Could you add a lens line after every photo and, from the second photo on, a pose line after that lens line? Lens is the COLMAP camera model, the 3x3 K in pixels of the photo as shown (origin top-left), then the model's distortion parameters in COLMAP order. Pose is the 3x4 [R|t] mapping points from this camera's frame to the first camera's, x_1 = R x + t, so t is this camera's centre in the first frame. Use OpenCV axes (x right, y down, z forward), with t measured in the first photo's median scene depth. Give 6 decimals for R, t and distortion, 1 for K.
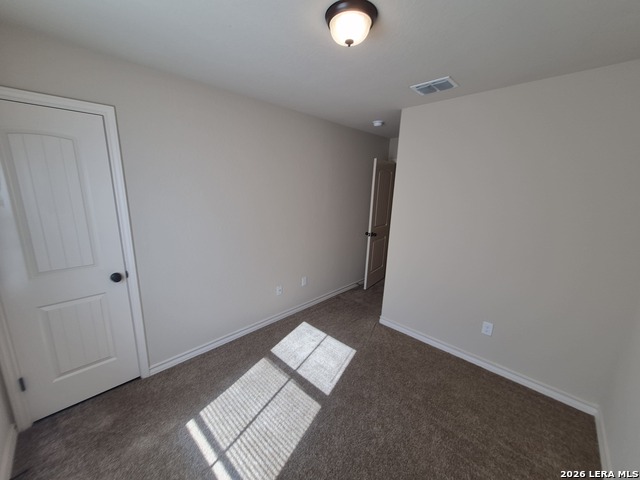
lens RADIAL K [[252.0, 0, 315.2], [0, 252.0, 241.6], [0, 0, 1]] dist [0.006012, -0.000743]
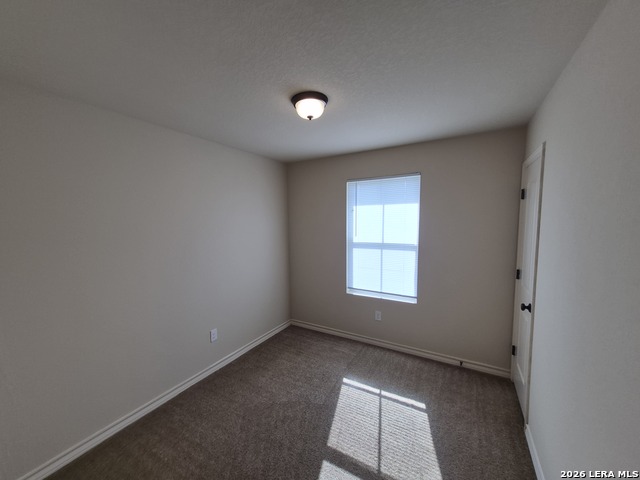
lens RADIAL K [[252.0, 0, 315.2], [0, 252.0, 241.6], [0, 0, 1]] dist [0.006012, -0.000743]
pose [[-0.968940, 0.008007, -0.247167, 0.263336], [-0.063540, 0.957860, 0.280119, -0.304362], [0.238994, 0.287124, -0.927600, 1.462817]]
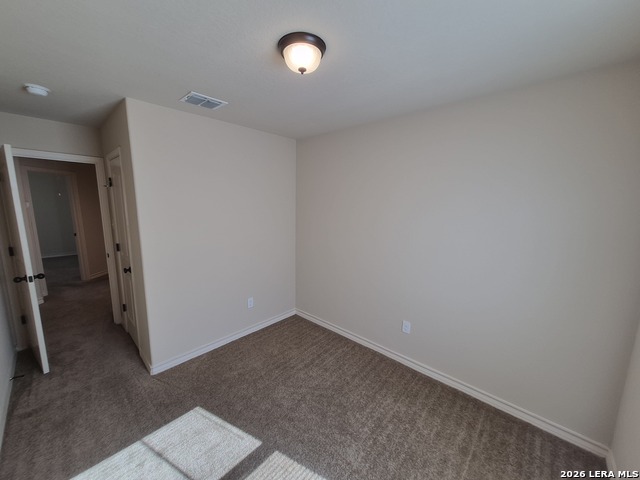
lens RADIAL K [[252.0, 0, 315.2], [0, 252.0, 241.6], [0, 0, 1]] dist [0.006012, -0.000743]
pose [[-0.025068, -0.188870, 0.981682, -0.625323], [0.195088, 0.962186, 0.190101, -0.167839], [-0.980465, 0.196280, 0.012726, 0.631884]]
